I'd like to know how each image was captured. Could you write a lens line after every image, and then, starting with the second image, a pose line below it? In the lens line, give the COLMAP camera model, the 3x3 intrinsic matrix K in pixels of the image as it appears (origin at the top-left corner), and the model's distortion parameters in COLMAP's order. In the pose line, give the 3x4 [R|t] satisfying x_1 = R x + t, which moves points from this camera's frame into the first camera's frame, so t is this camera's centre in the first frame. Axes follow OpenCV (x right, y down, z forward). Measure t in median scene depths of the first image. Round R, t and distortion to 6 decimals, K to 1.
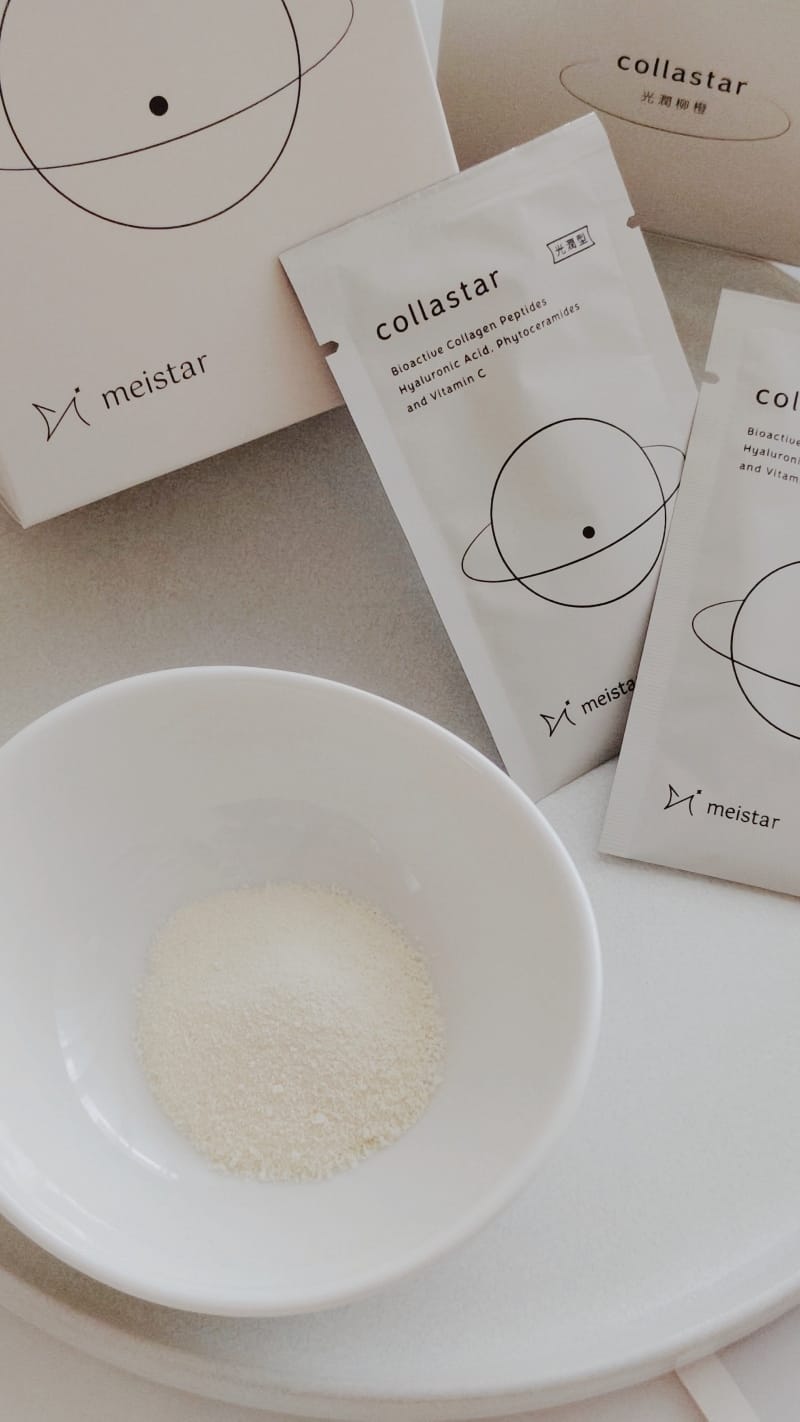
lens RADIAL K [[2063.6, 0, 400.0], [0, 2063.6, 711.0], [0, 0, 1]] dist [-0.030830, -0.082352]
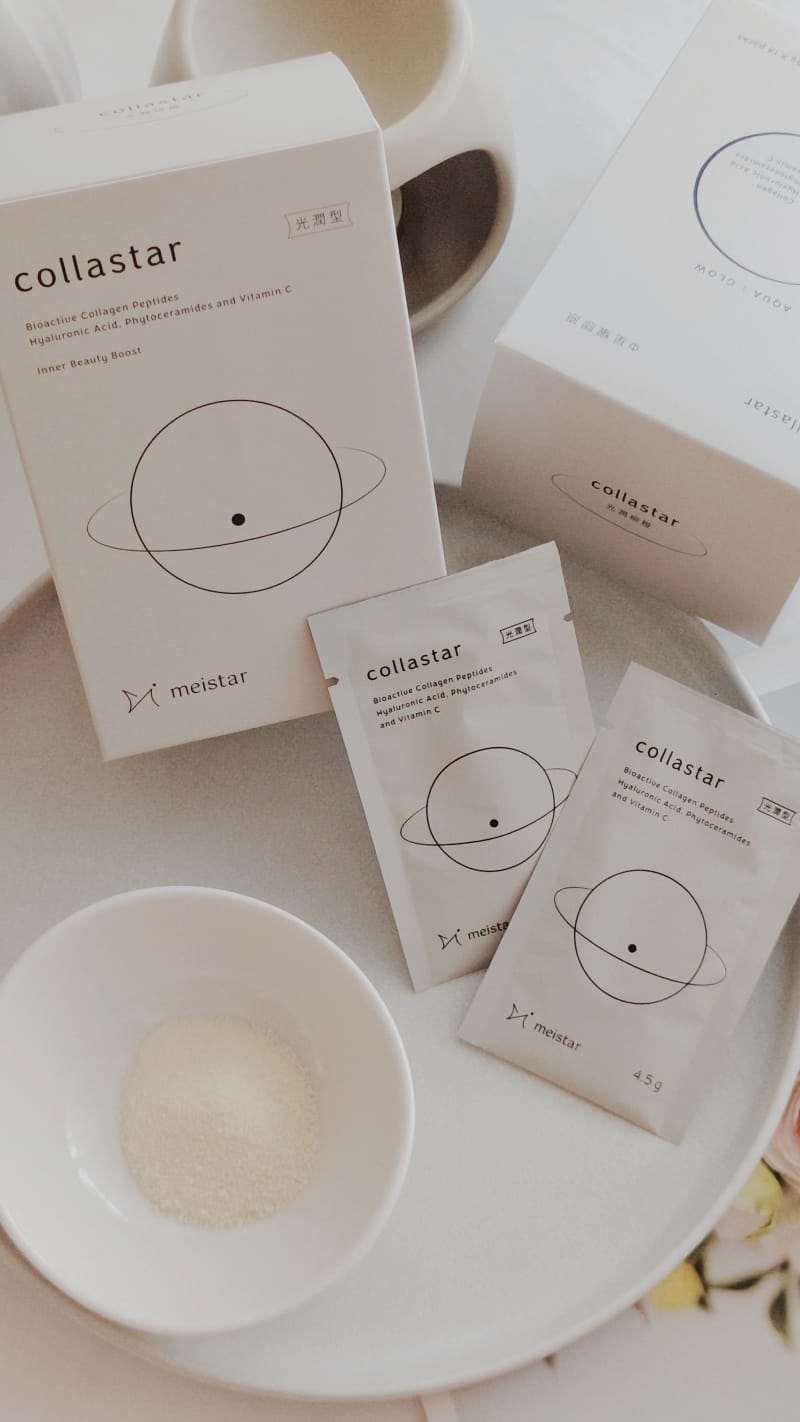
lens RADIAL K [[2063.6, 0, 400.0], [0, 2063.6, 711.0], [0, 0, 1]] dist [-0.030830, -0.082352]
pose [[0.977020, 0.203052, -0.064821, 0.107450], [-0.190931, 0.968916, 0.157313, -0.383427], [0.094749, -0.141321, 0.985419, -0.410316]]
